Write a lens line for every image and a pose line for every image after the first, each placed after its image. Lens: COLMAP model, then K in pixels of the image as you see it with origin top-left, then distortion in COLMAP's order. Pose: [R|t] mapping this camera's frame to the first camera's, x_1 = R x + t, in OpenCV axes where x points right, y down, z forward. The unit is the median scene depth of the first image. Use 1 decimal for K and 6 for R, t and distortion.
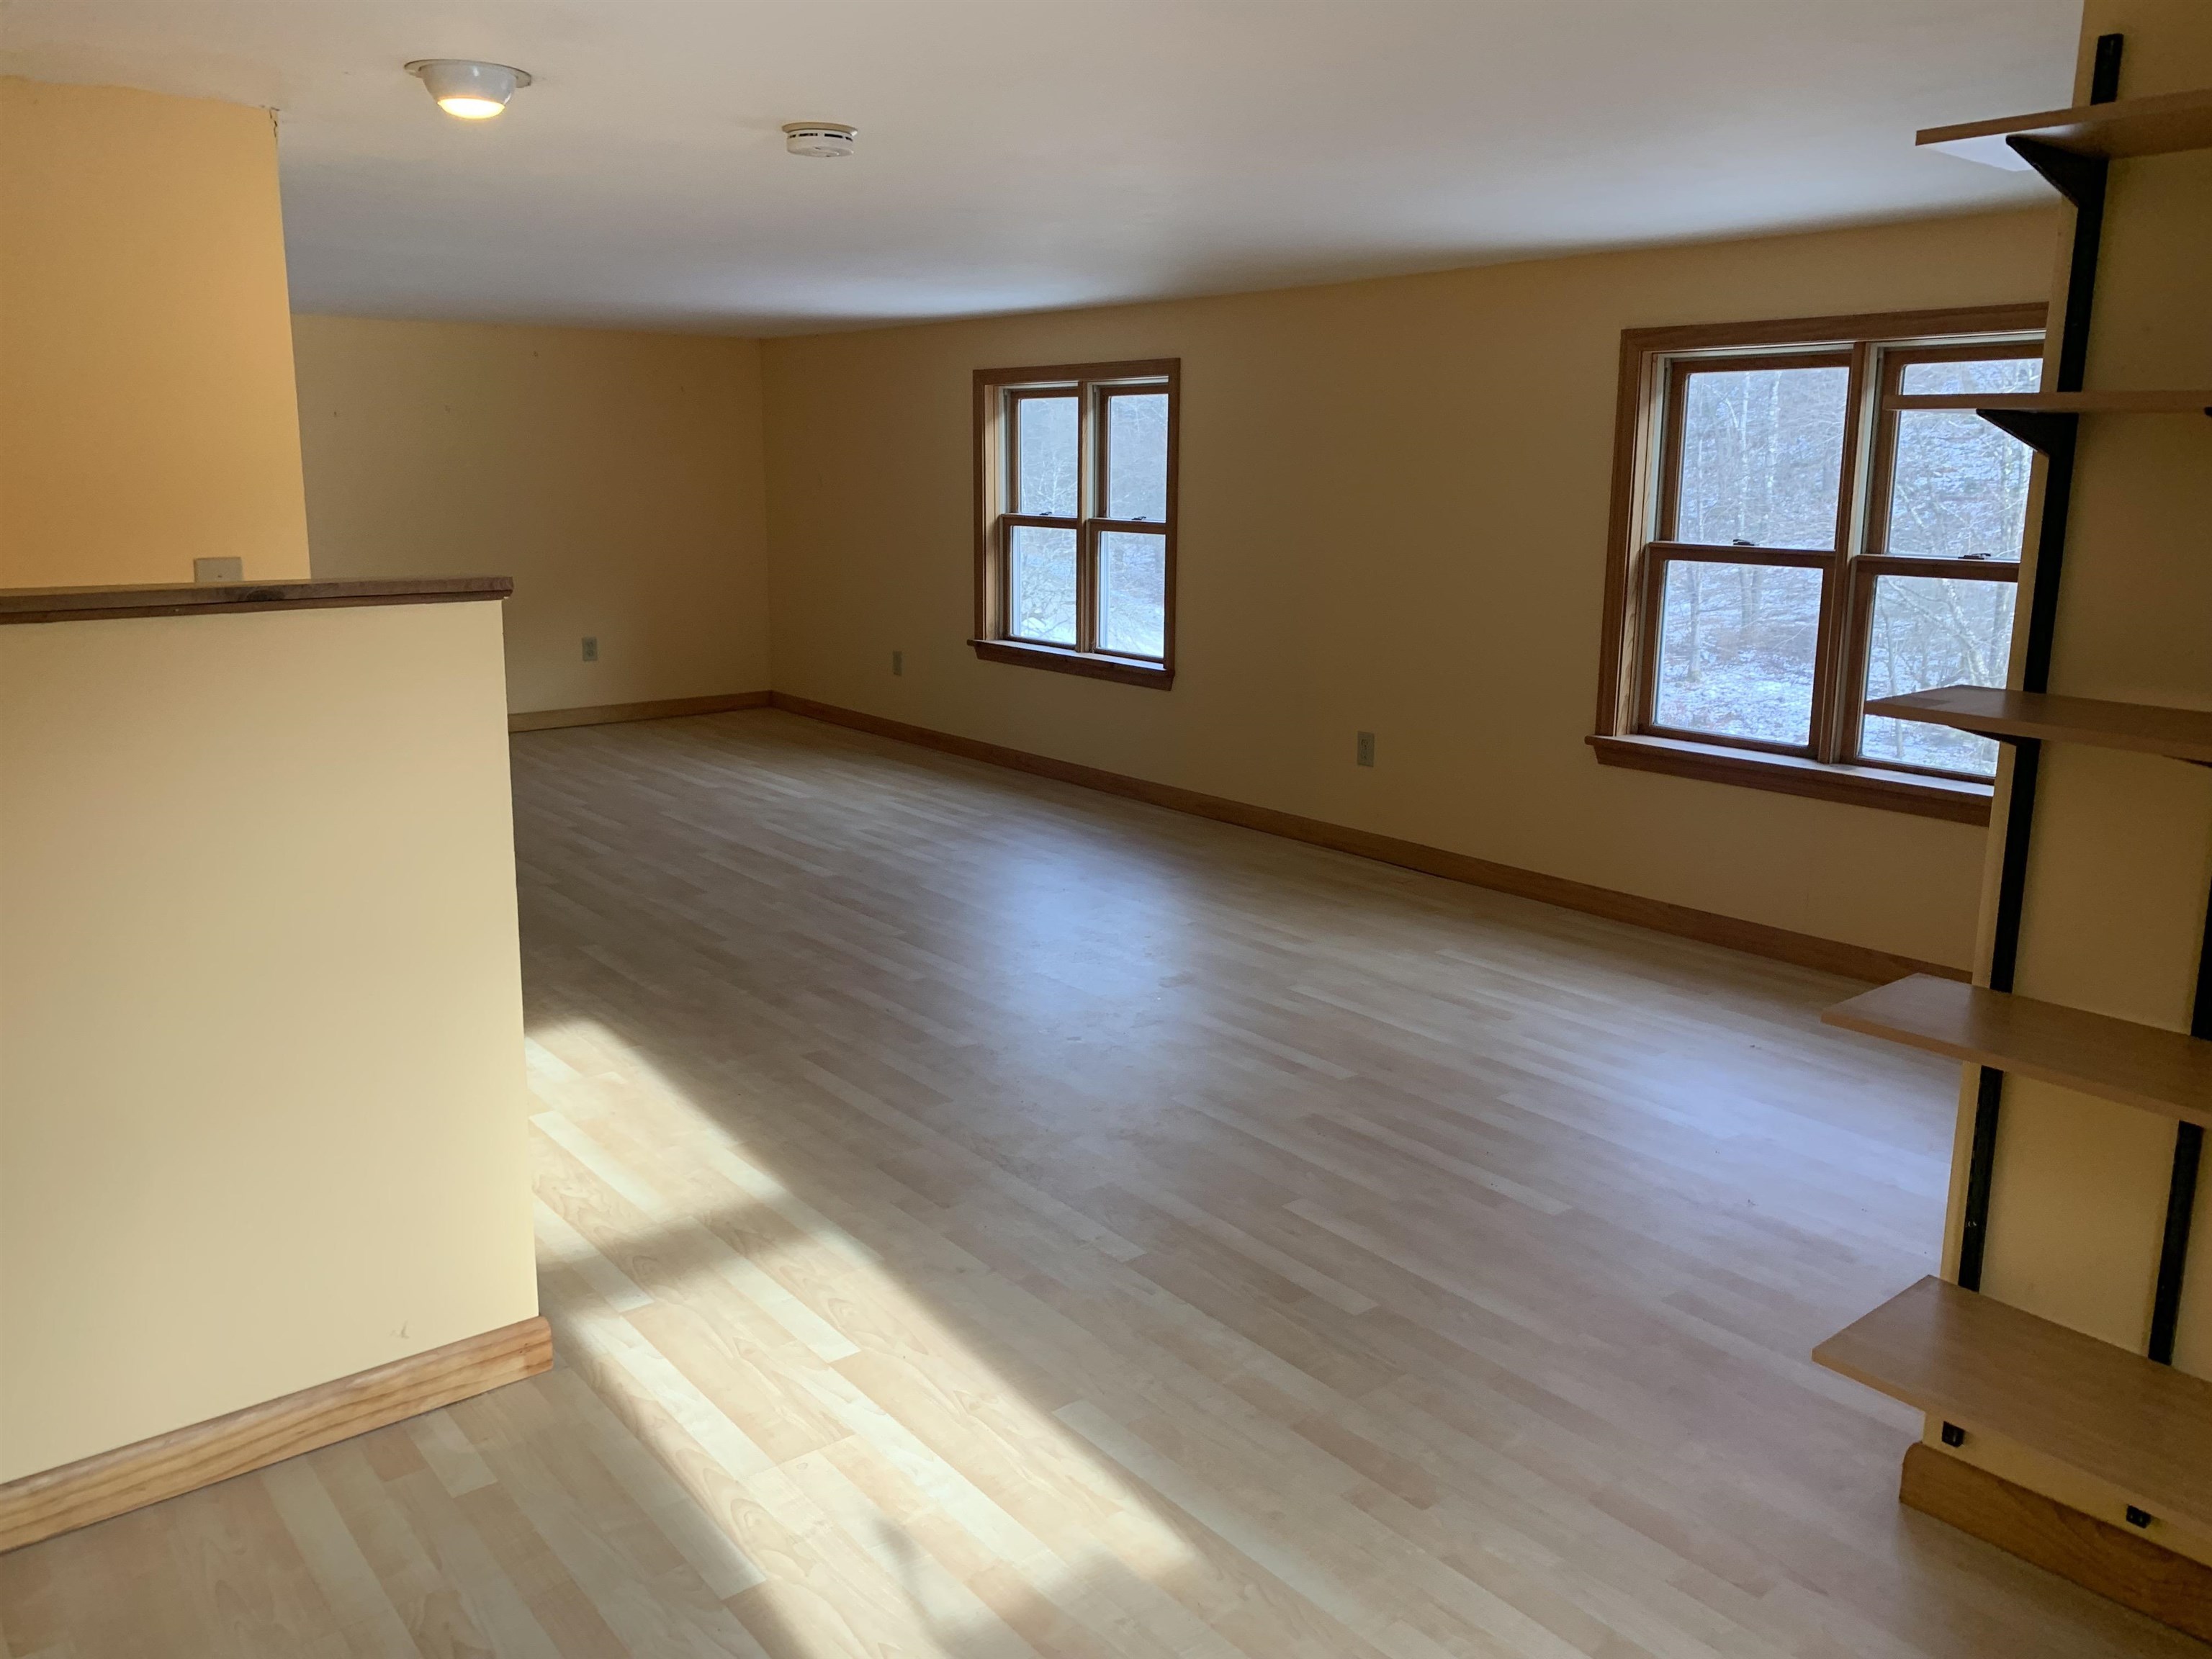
lens RADIAL K [[1690.2, 0, 1104.4], [0, 1690.2, 787.4], [0, 0, 1]] dist [0.036417, -0.083398]
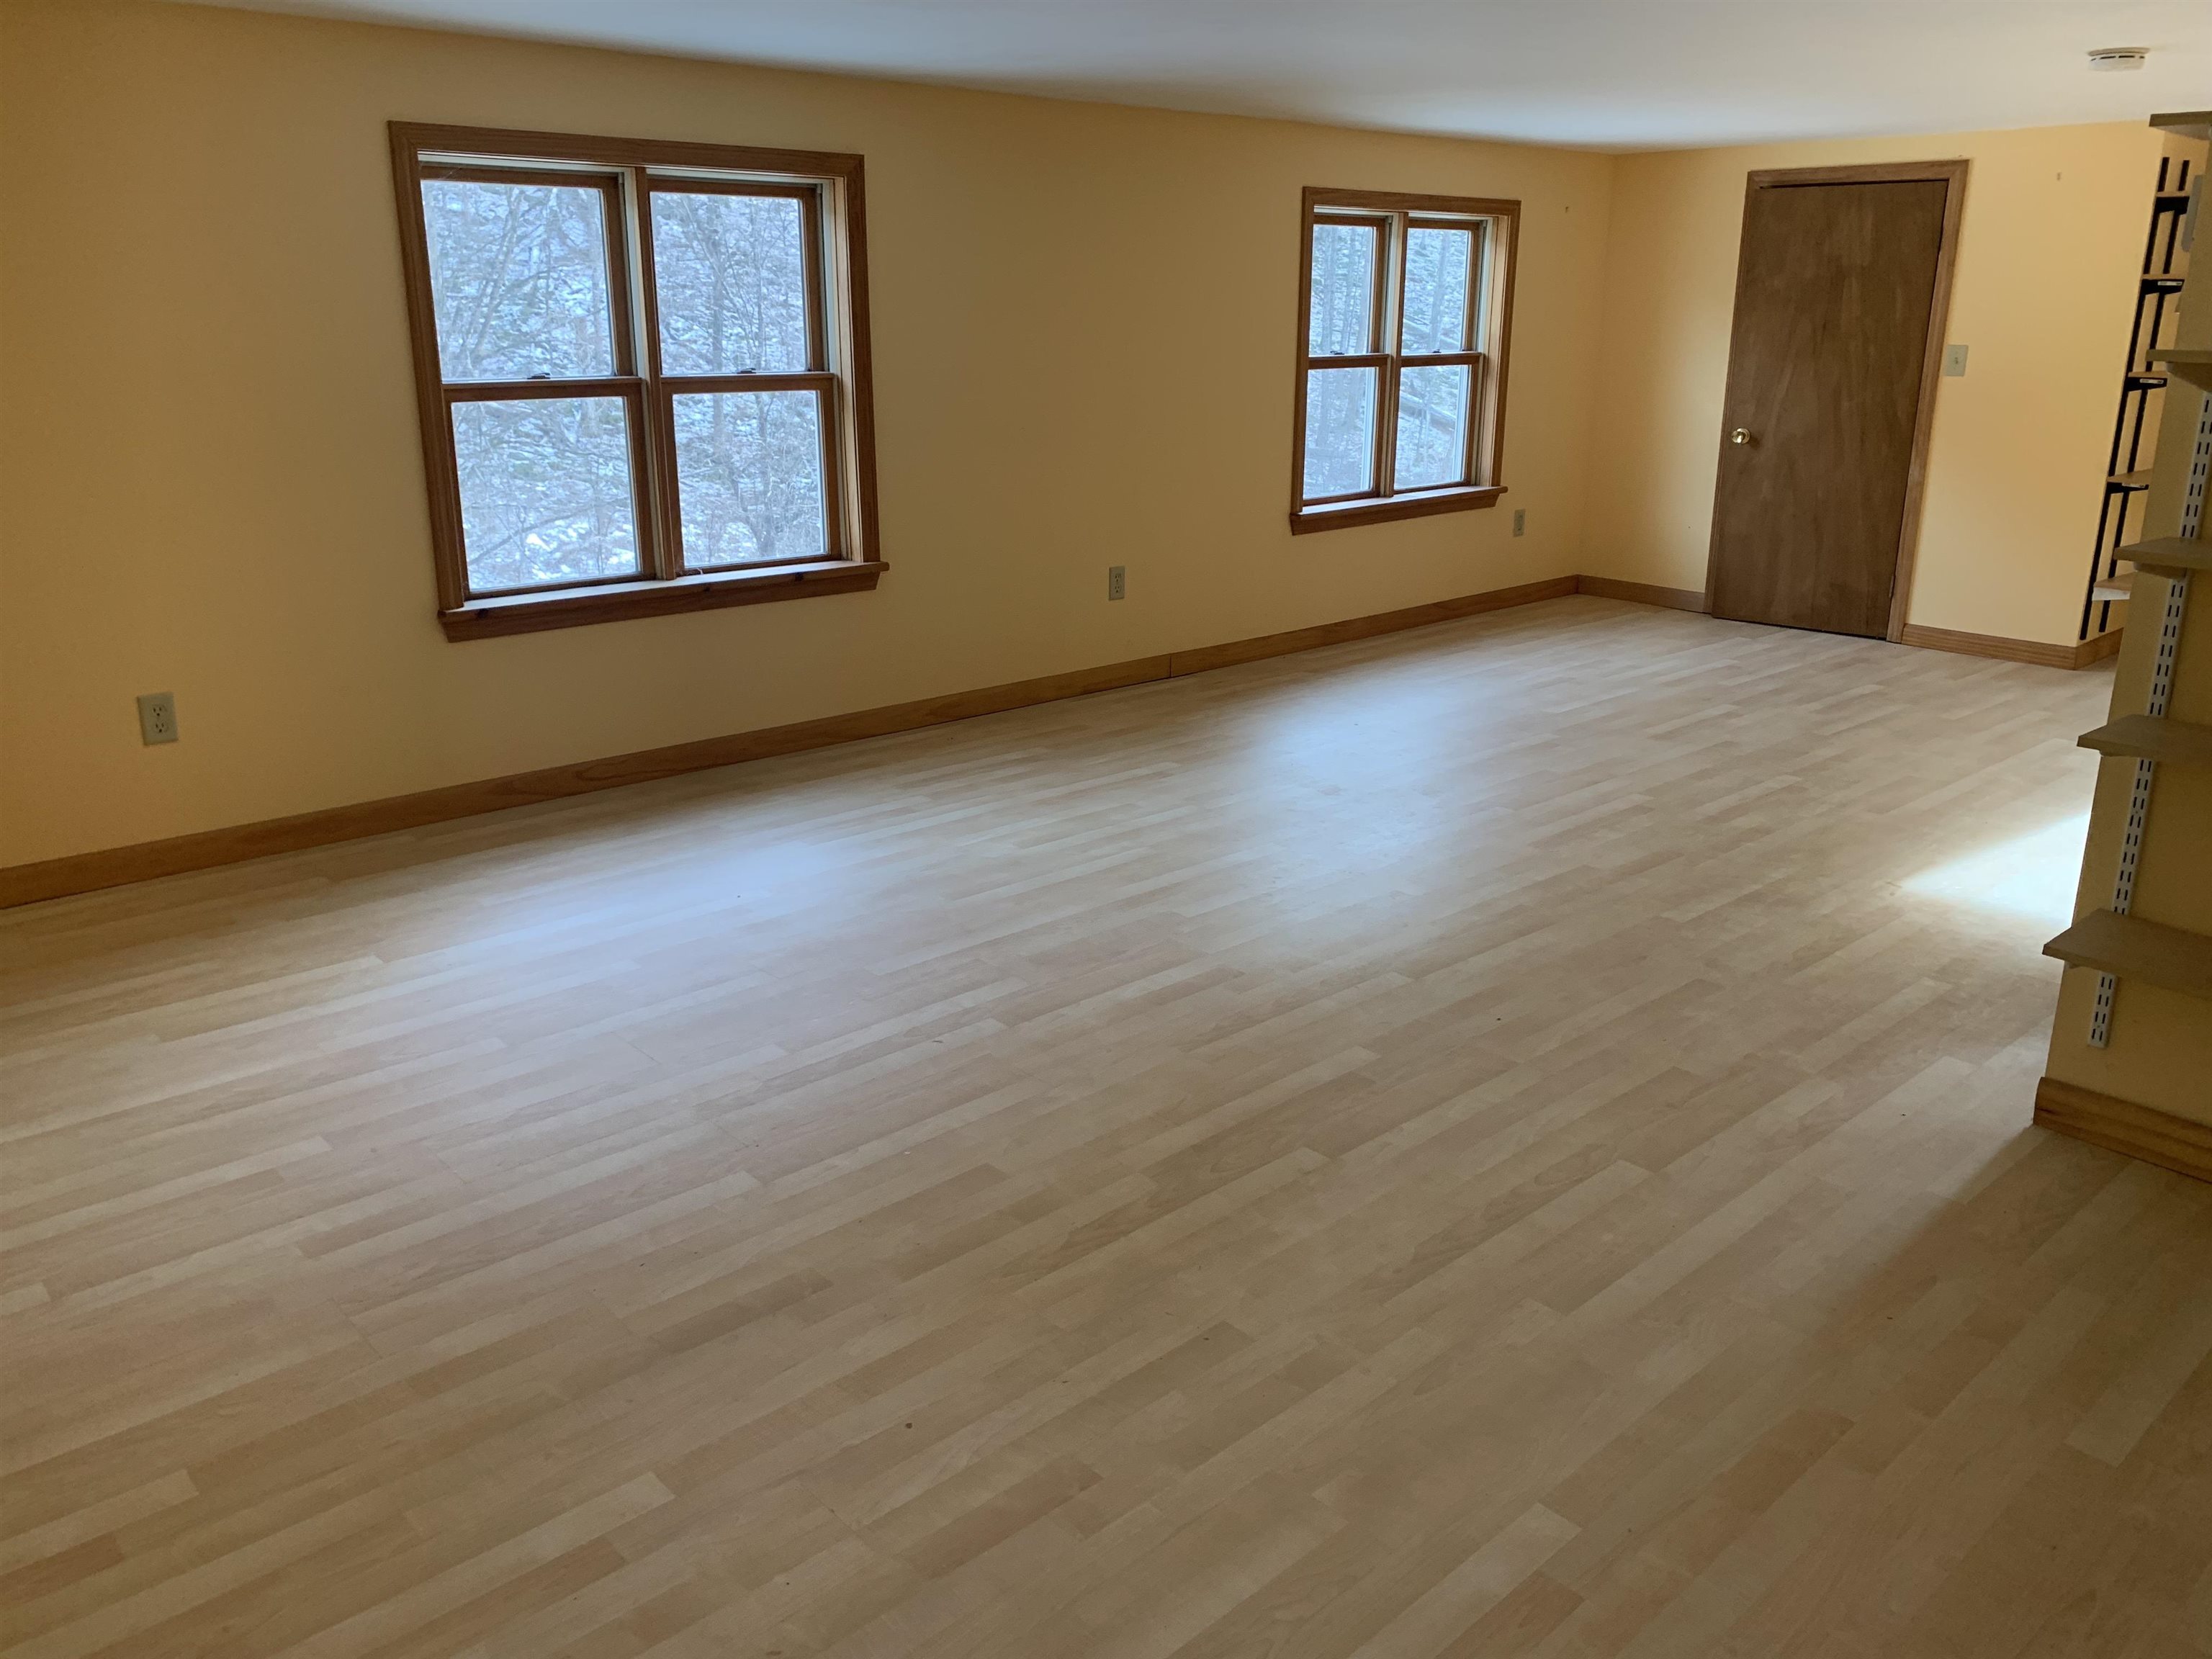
lens RADIAL K [[1669.6, 0, 1106.0], [0, 1669.6, 829.5], [0, 0, 1]] dist [-0.015478, -0.002938]
pose [[-0.054227, -0.312677, 0.948310, -0.958640], [0.182075, 0.930689, 0.317279, -0.230336], [-0.981788, 0.189868, 0.006462, 1.161829]]
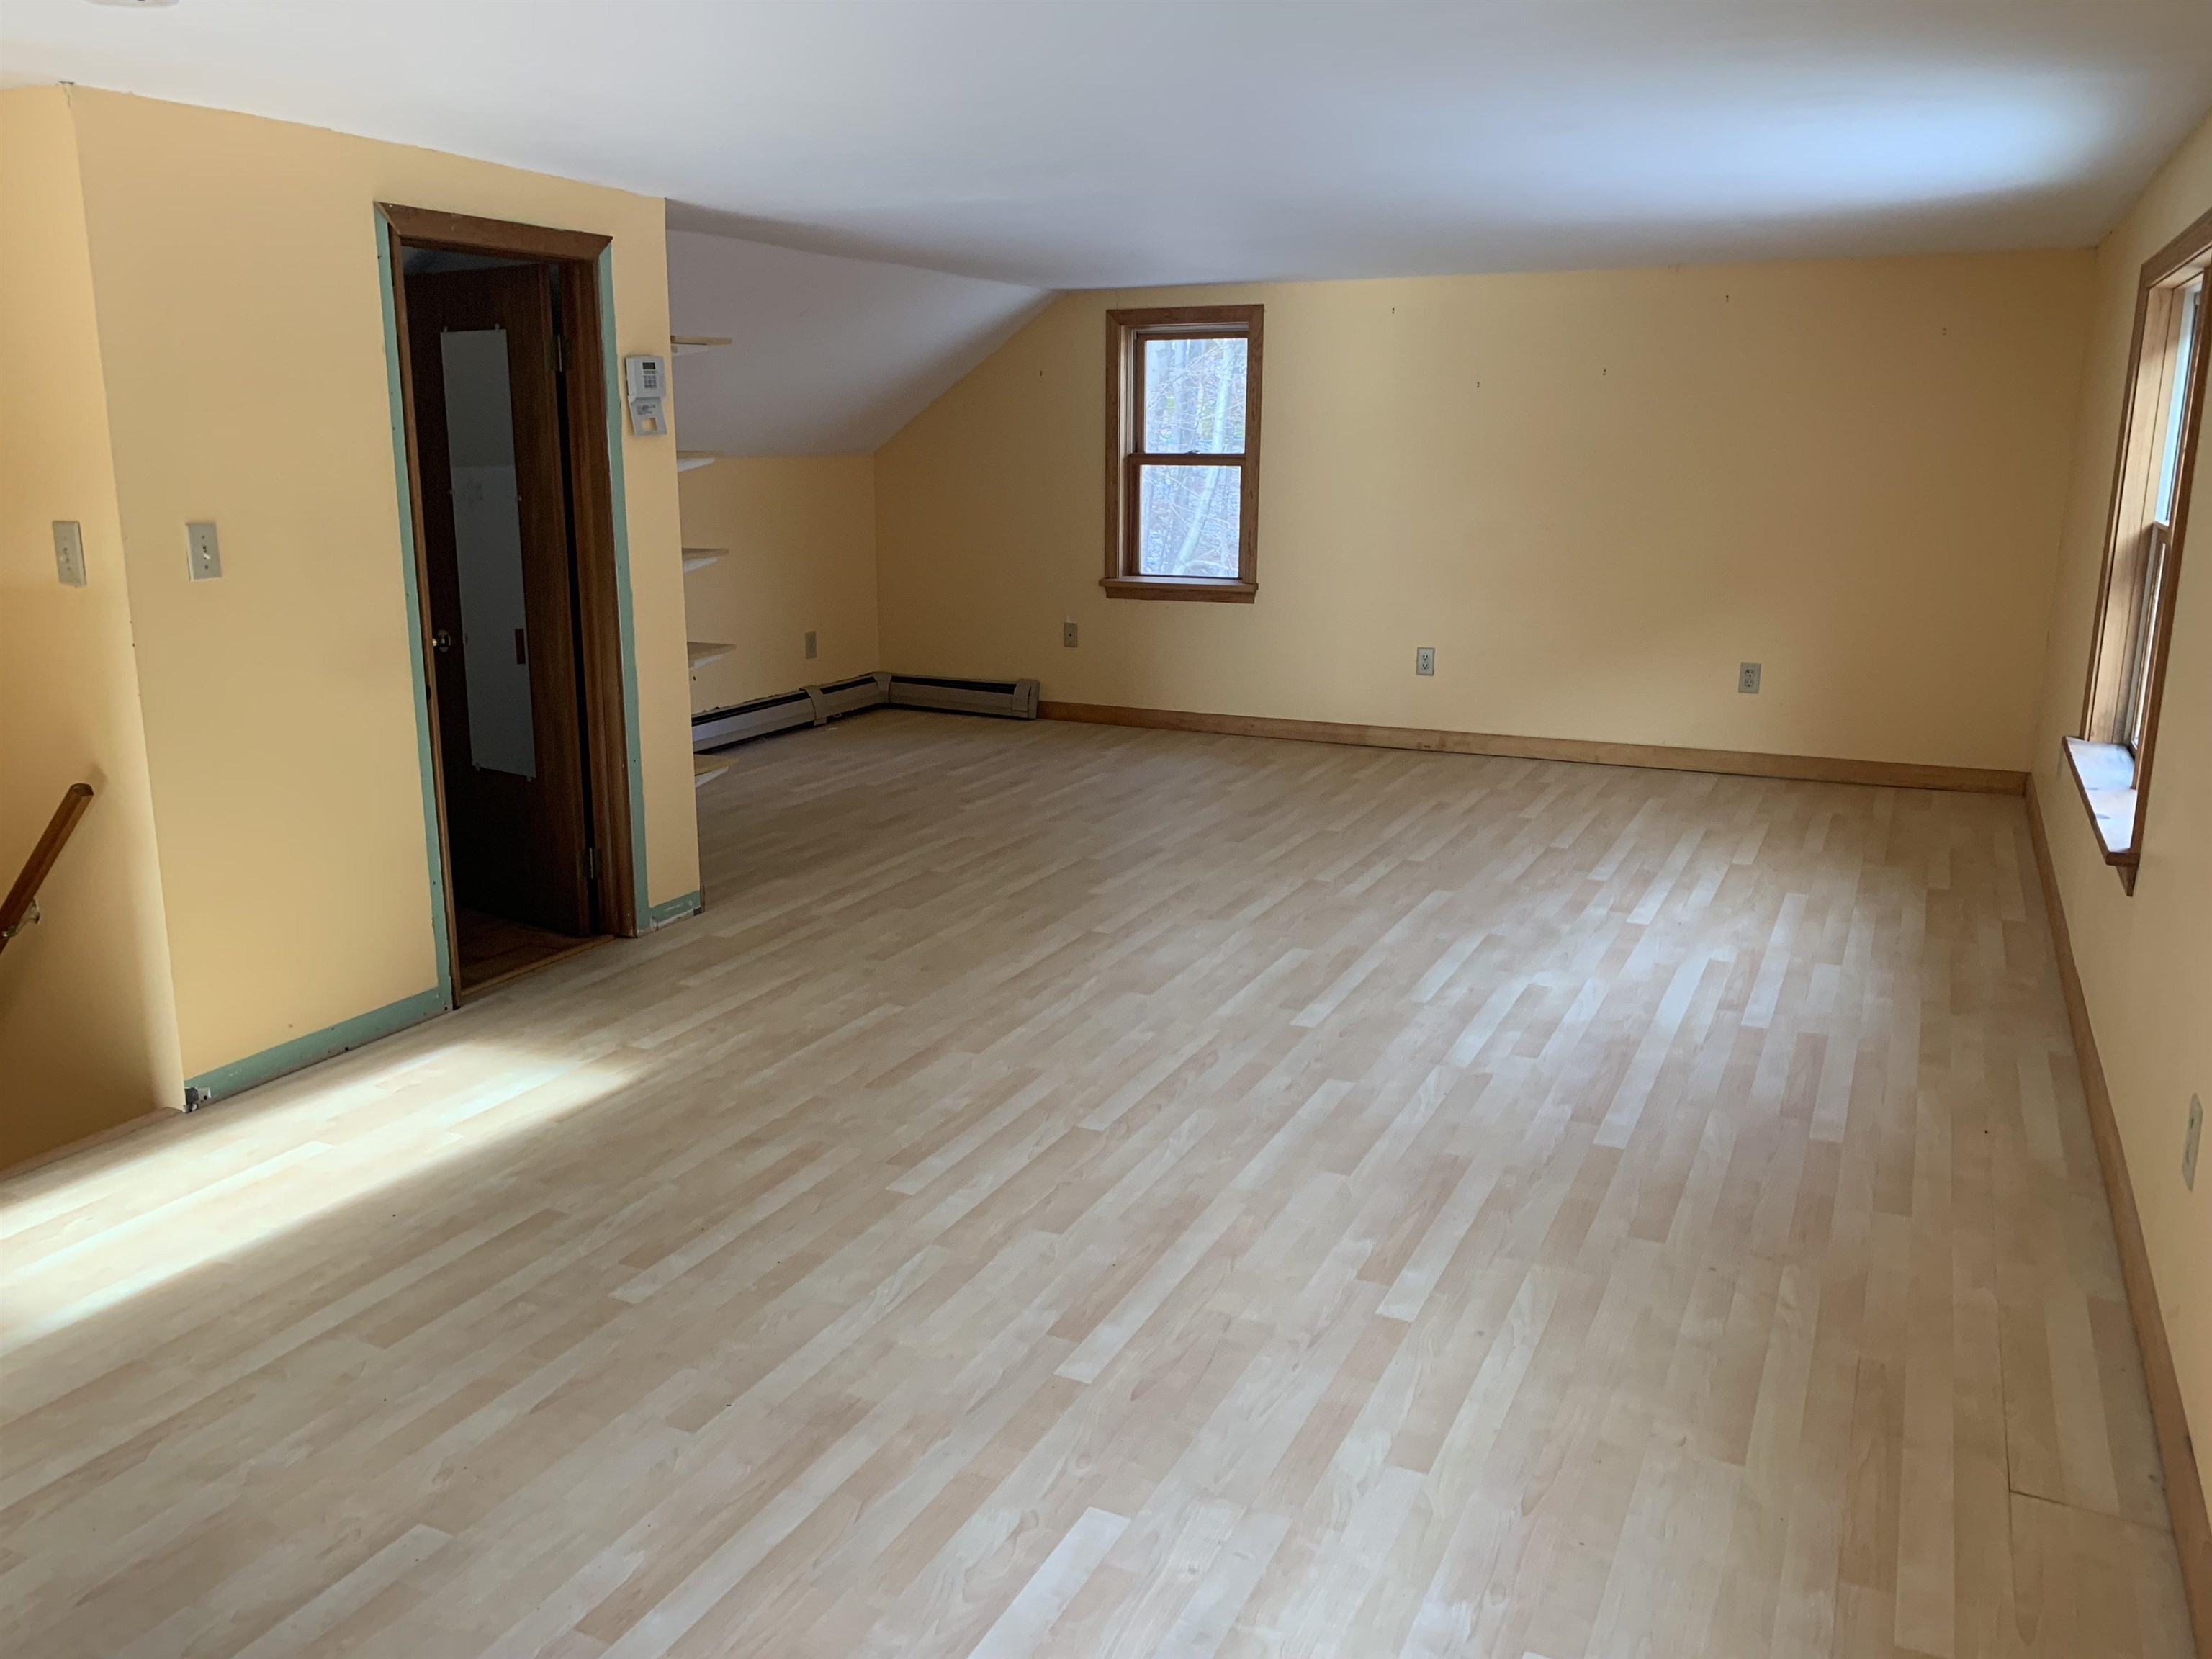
lens RADIAL K [[1654.2, 0, 1101.4], [0, 1654.2, 779.8], [0, 0, 1]] dist [0.028718, -0.002141]
pose [[0.413978, 0.173433, -0.893613, 0.433033], [-0.162813, 0.979960, 0.114766, -0.122976], [0.895608, 0.097981, 0.433919, 0.667391]]
